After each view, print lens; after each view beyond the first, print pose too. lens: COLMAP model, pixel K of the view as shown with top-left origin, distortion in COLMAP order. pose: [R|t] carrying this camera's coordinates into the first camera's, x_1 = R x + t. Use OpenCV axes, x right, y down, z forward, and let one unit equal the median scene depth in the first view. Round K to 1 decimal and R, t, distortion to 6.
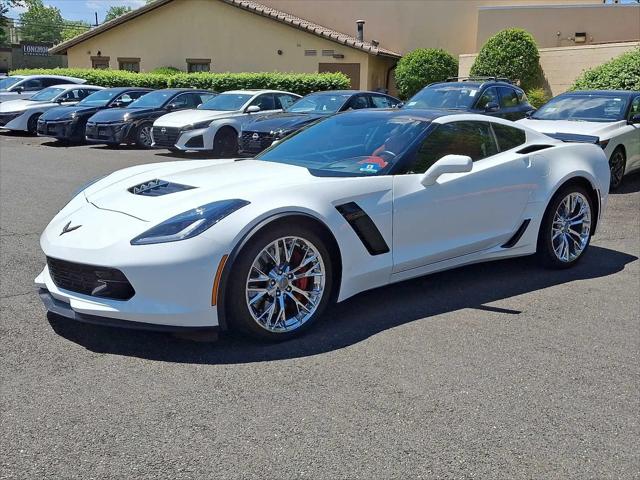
lens RADIAL K [[833.2, 0, 320.0], [0, 833.2, 240.0], [0, 0, 1]] dist [0.273396, -0.973480]
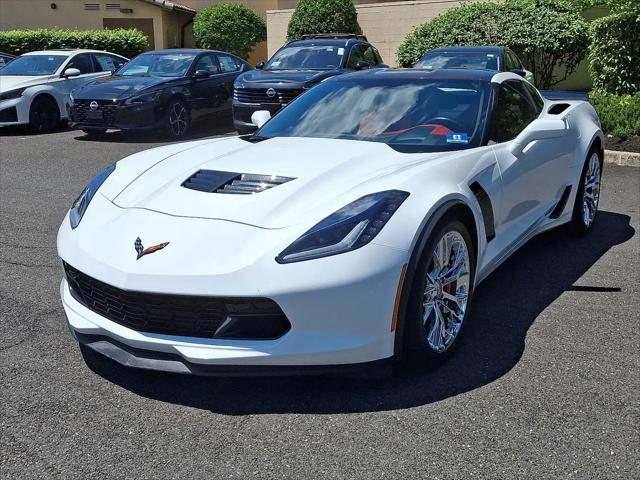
lens RADIAL K [[833.2, 0, 320.0], [0, 833.2, 240.0], [0, 0, 1]] dist [0.273396, -0.973480]
pose [[0.927177, -0.095985, 0.362119, -0.175495], [0.079470, 0.995014, 0.060265, -0.021551], [-0.366098, -0.027098, 0.930182, 0.119783]]
